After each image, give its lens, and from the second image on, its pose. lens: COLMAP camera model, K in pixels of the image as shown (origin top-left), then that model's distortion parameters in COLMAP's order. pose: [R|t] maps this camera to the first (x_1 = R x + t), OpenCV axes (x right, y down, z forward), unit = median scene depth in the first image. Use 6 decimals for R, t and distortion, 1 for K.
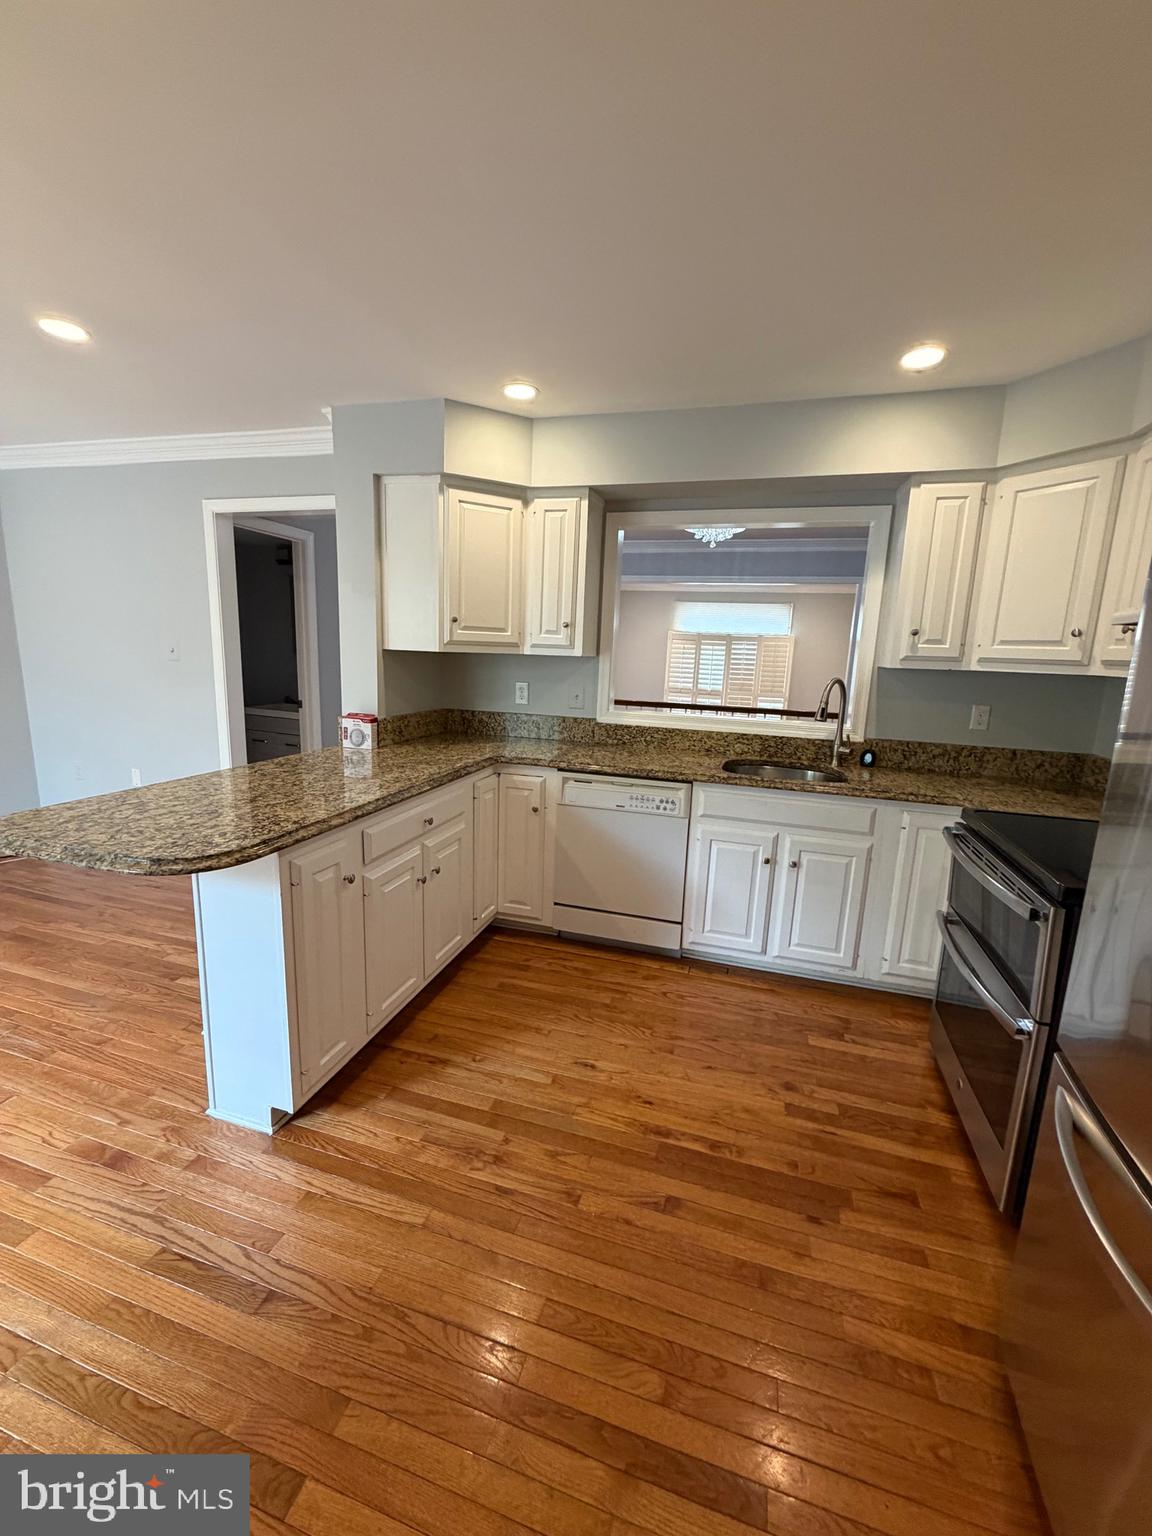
lens RADIAL K [[613.0, 0, 577.0], [0, 613.0, 763.0], [0, 0, 1]] dist [-0.000959, 0.000698]
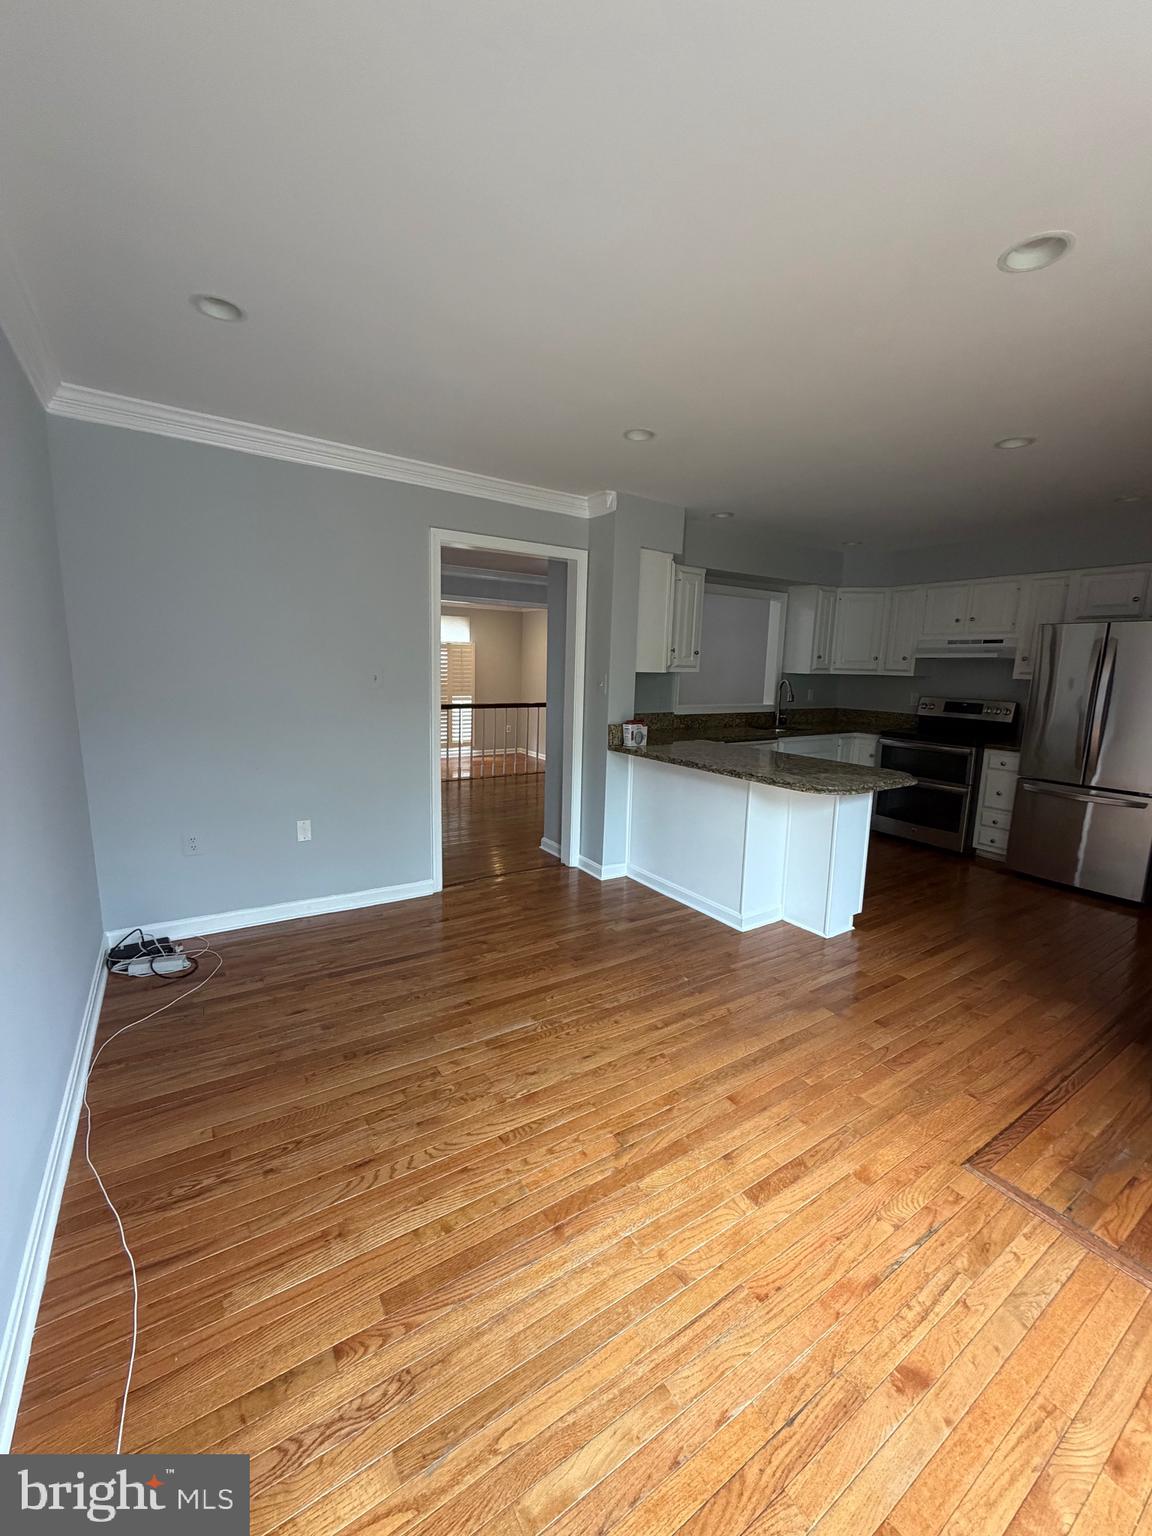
lens RADIAL K [[613.0, 0, 577.0], [0, 613.0, 763.0], [0, 0, 1]] dist [-0.000959, 0.000698]
pose [[0.643853, -0.143903, 0.751495, -1.771639], [0.138887, 0.987820, 0.070163, -0.121579], [-0.752438, 0.059198, 0.655997, 0.262263]]
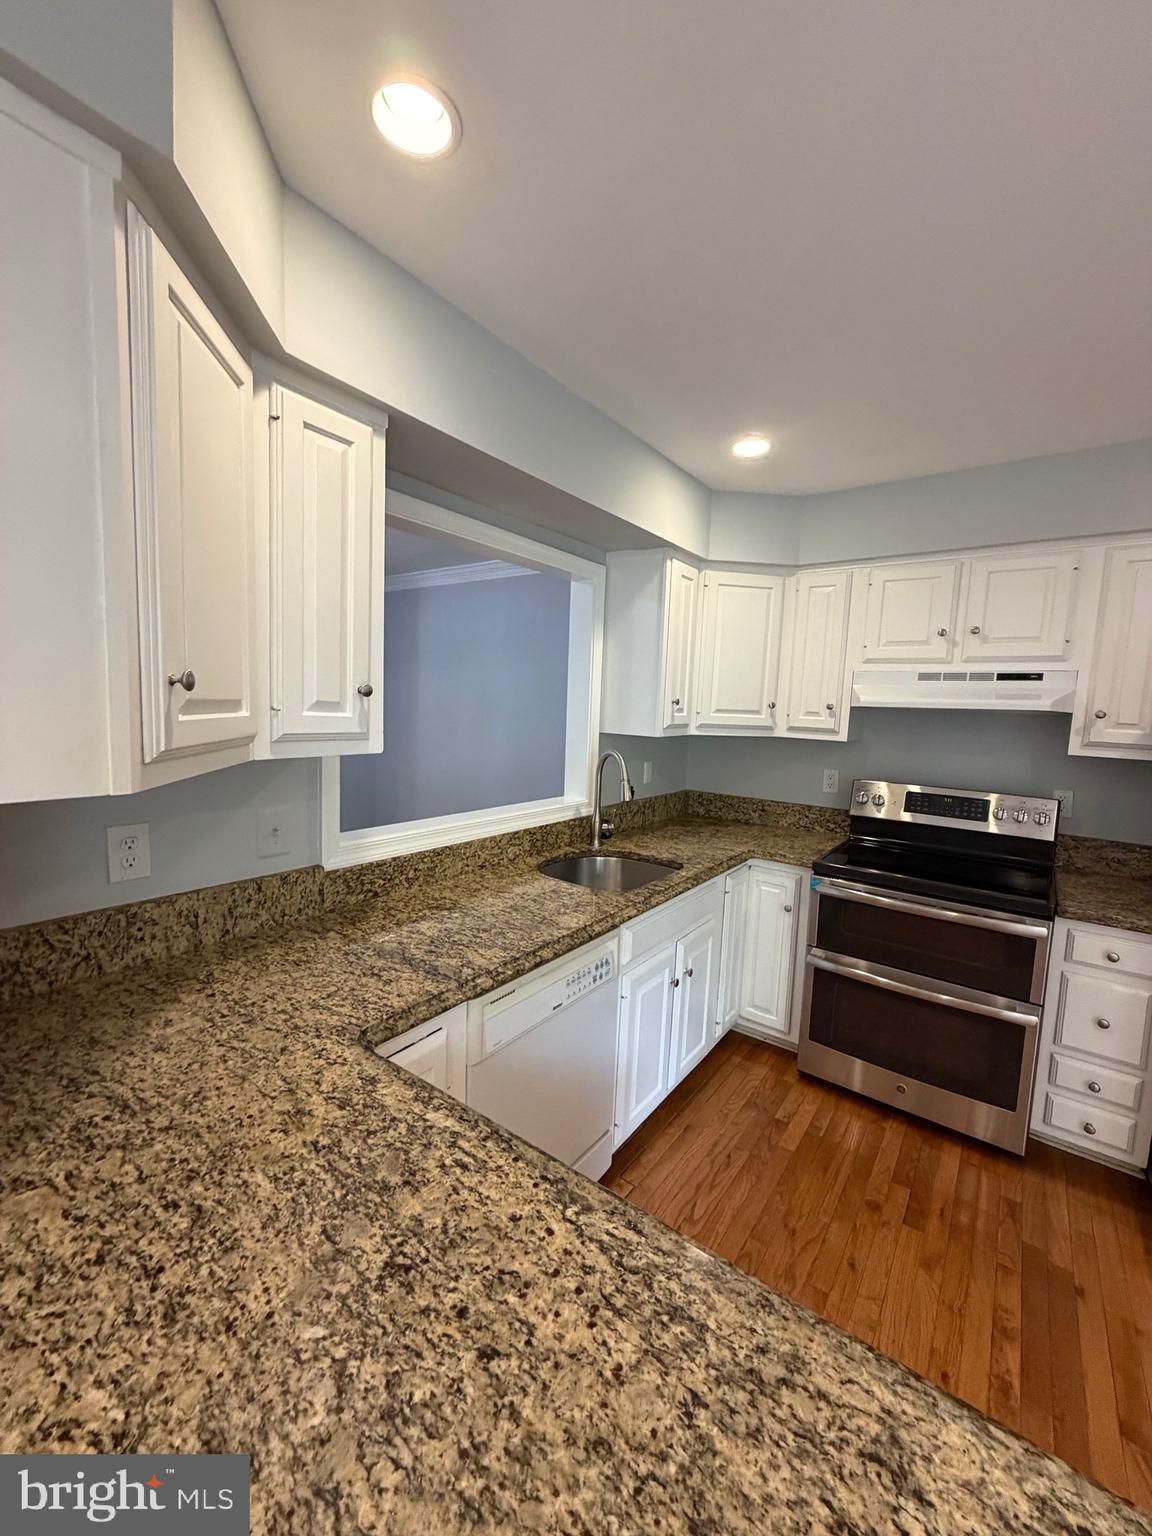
lens RADIAL K [[613.0, 0, 577.0], [0, 613.0, 763.0], [0, 0, 1]] dist [-0.000959, 0.000698]
pose [[0.340307, -0.118154, 0.932861, -0.496682], [0.147566, 0.986492, 0.071115, -0.221850], [-0.928663, 0.113458, 0.353146, 0.850716]]
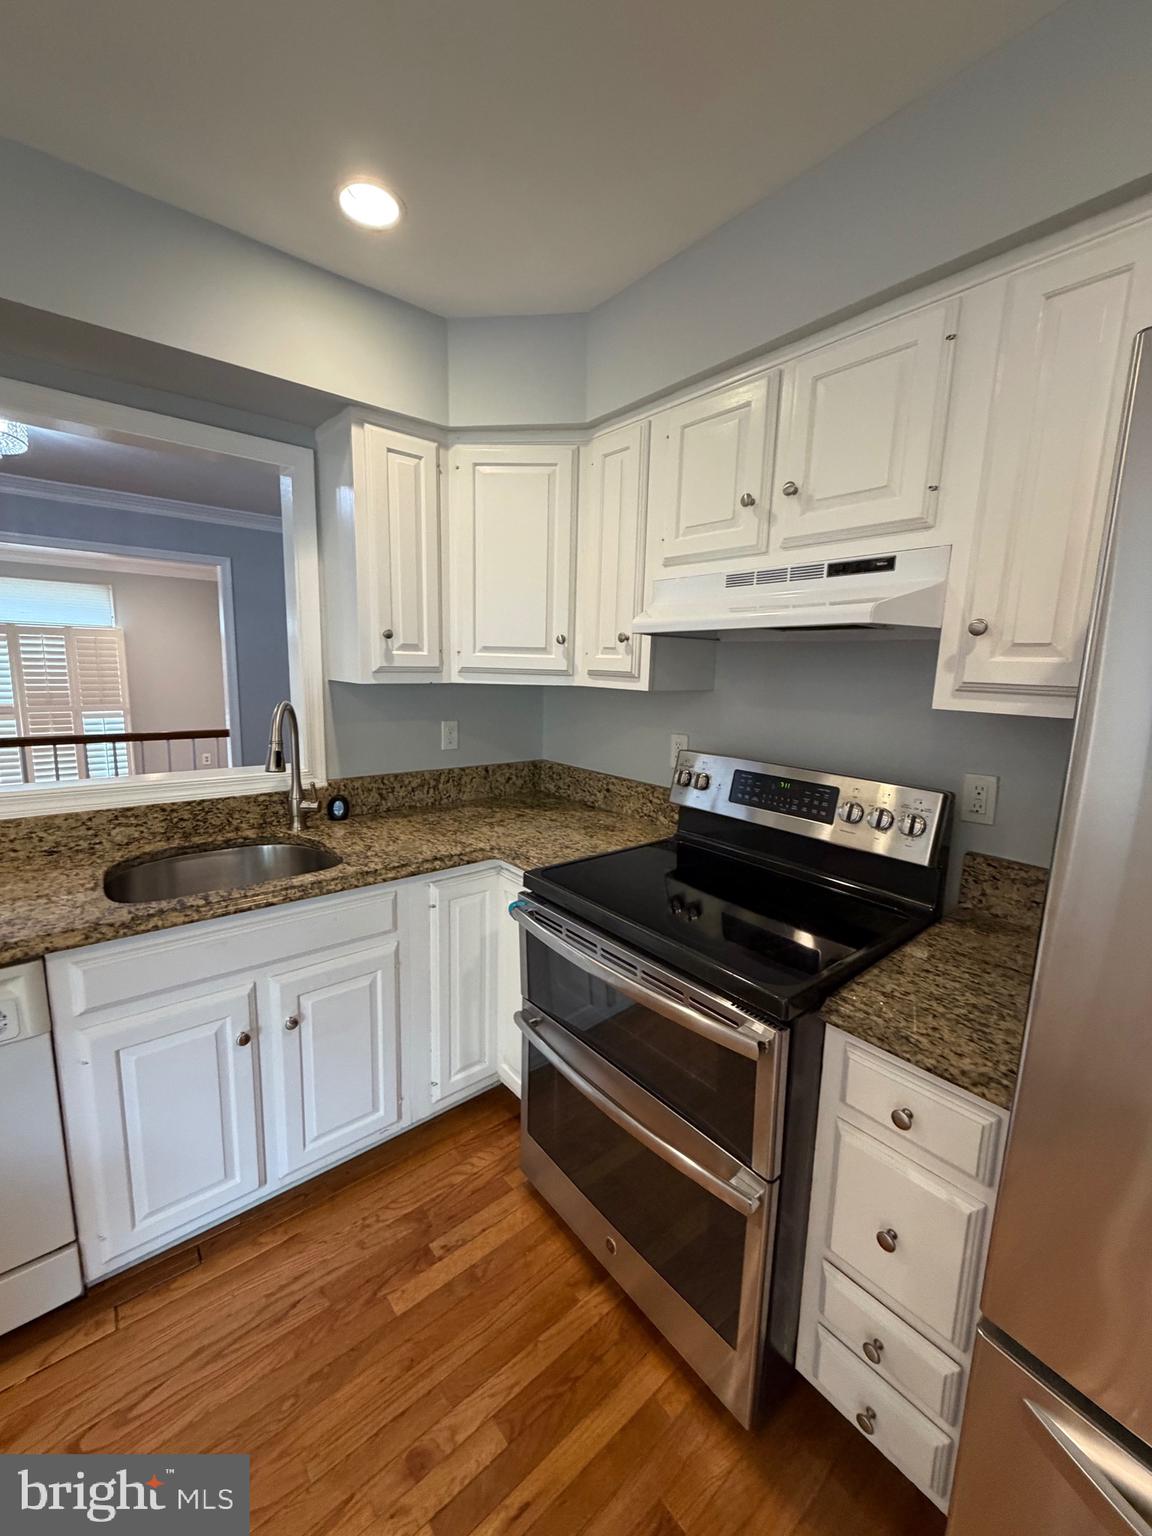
lens RADIAL K [[613.0, 0, 577.0], [0, 613.0, 763.0], [0, 0, 1]] dist [-0.000959, 0.000698]
pose [[0.552688, -0.155634, 0.818727, 0.061644], [0.146978, 0.985212, 0.088063, -0.099630], [-0.820325, 0.071663, 0.567389, 0.440738]]
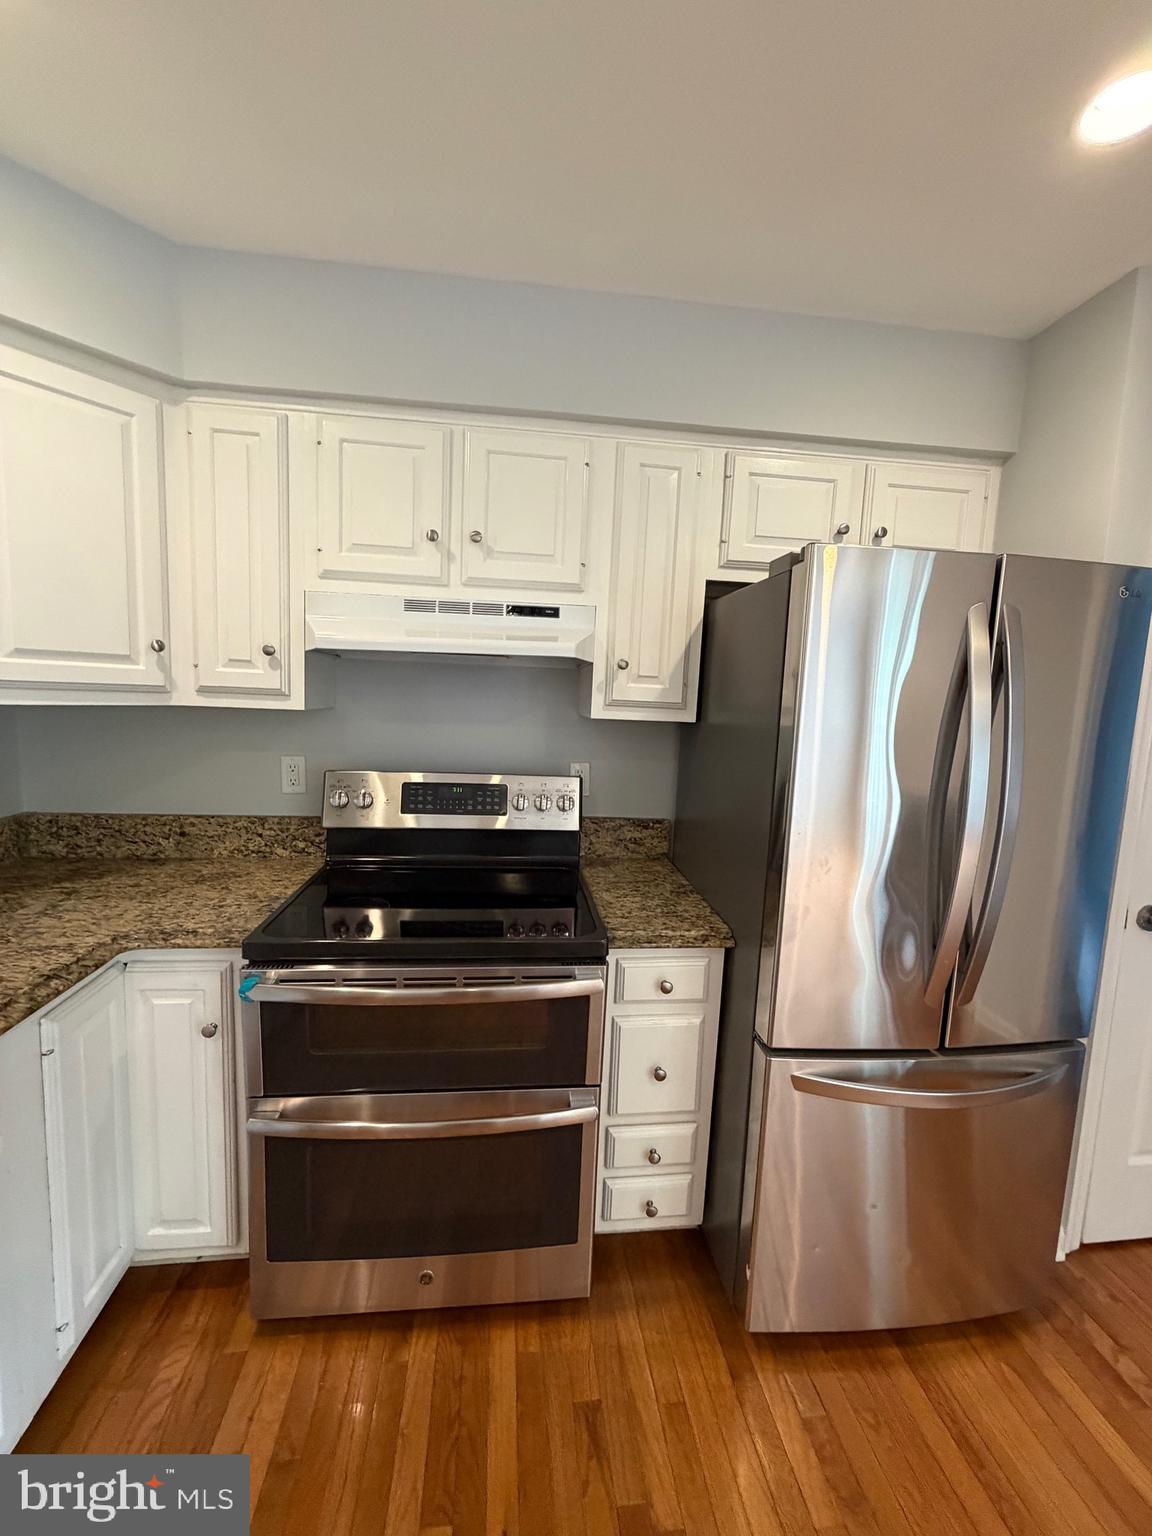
lens RADIAL K [[613.0, 0, 577.0], [0, 613.0, 763.0], [0, 0, 1]] dist [-0.000959, 0.000698]
pose [[-0.394976, -0.152849, 0.905887, -0.011968], [0.116122, 0.969847, 0.214272, -0.160773], [-0.911323, 0.189825, -0.365317, 0.767580]]
